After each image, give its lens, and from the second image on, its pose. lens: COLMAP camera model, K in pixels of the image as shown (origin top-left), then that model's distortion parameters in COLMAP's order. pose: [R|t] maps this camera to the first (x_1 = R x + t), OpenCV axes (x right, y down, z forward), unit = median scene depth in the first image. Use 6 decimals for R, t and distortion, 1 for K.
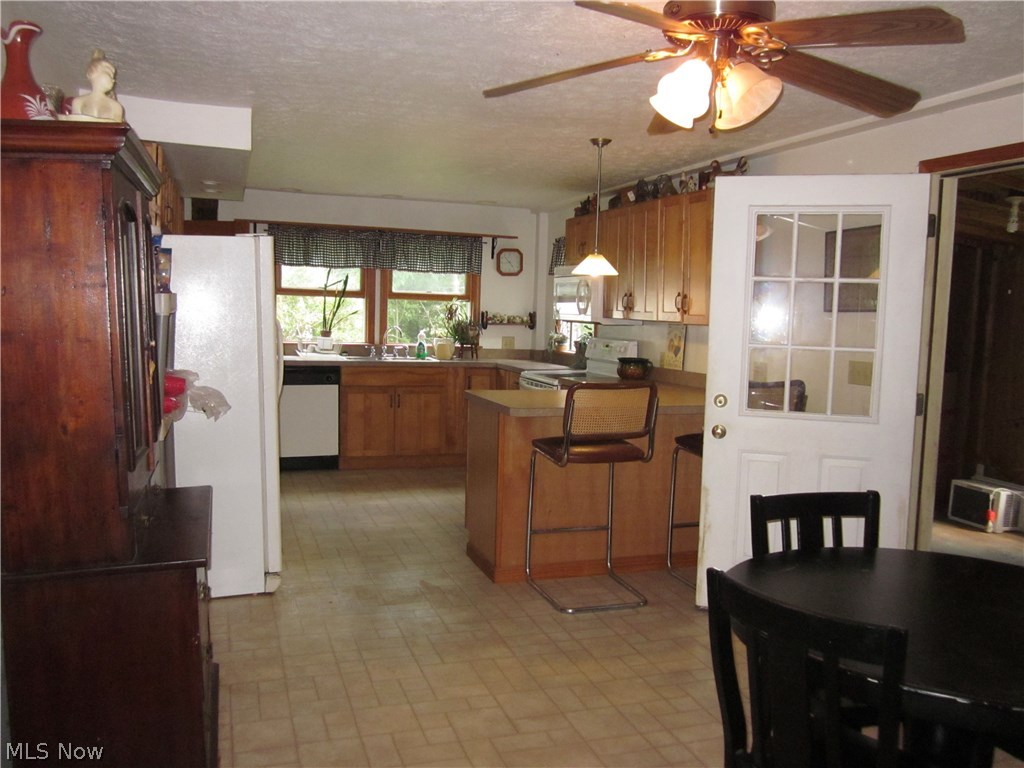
lens RADIAL K [[853.4, 0, 513.0], [0, 853.4, 384.8], [0, 0, 1]] dist [-0.038298, 0.009267]
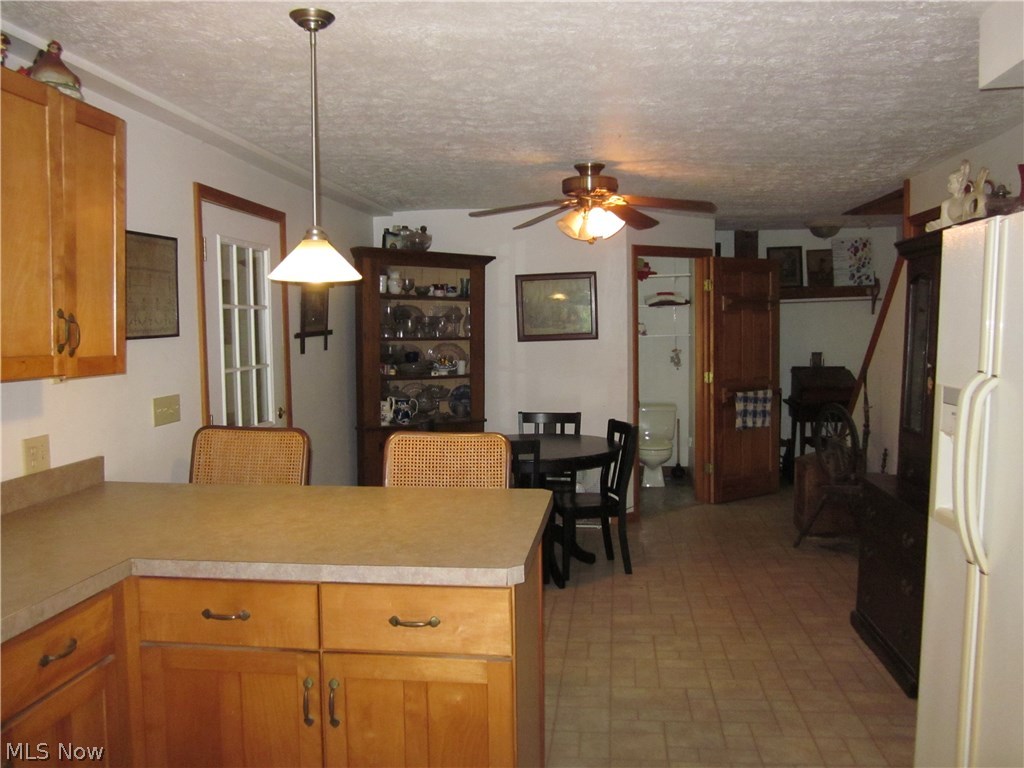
lens RADIAL K [[853.4, 0, 513.0], [0, 853.4, 384.0], [0, 0, 1]] dist [-0.038298, 0.009267]
pose [[-0.898824, -0.042725, 0.436223, -0.348461], [0.027475, 0.987789, 0.153359, -0.207153], [-0.437448, 0.149828, -0.886674, 2.089818]]
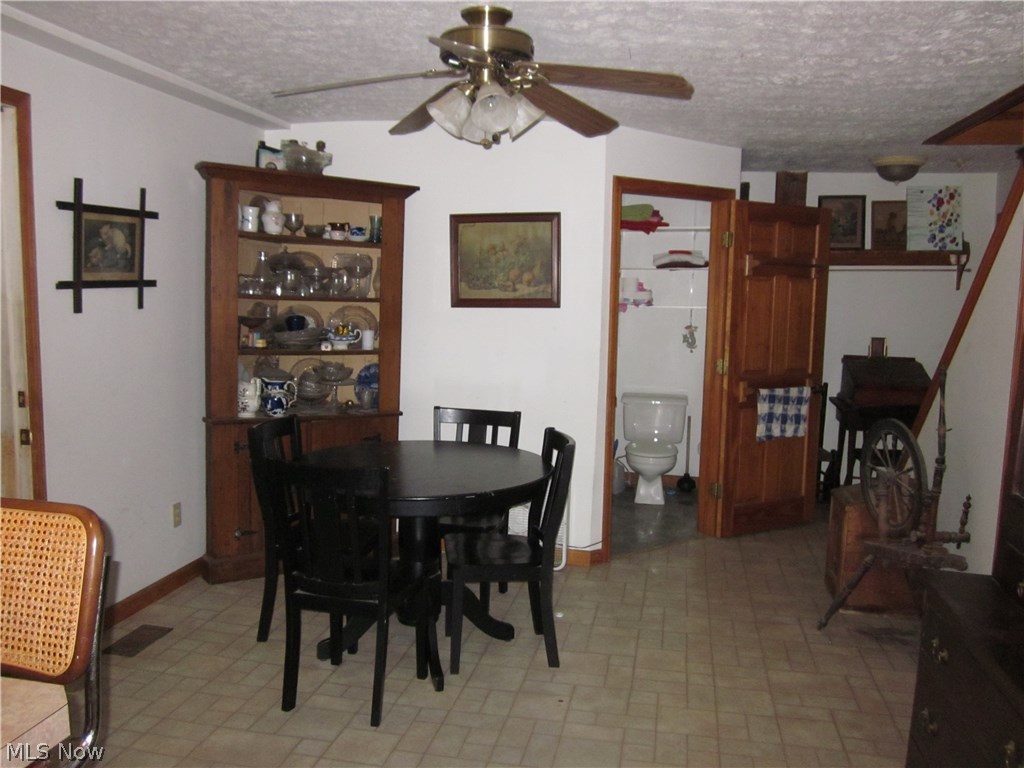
lens RADIAL K [[853.4, 0, 512.4], [0, 853.4, 384.2], [0, 0, 1]] dist [-0.038298, 0.009267]
pose [[-0.861132, -0.100040, 0.498442, -0.329254], [-0.002903, 0.981399, 0.191958, -0.180028], [-0.508374, 0.163854, -0.845404, 1.813762]]
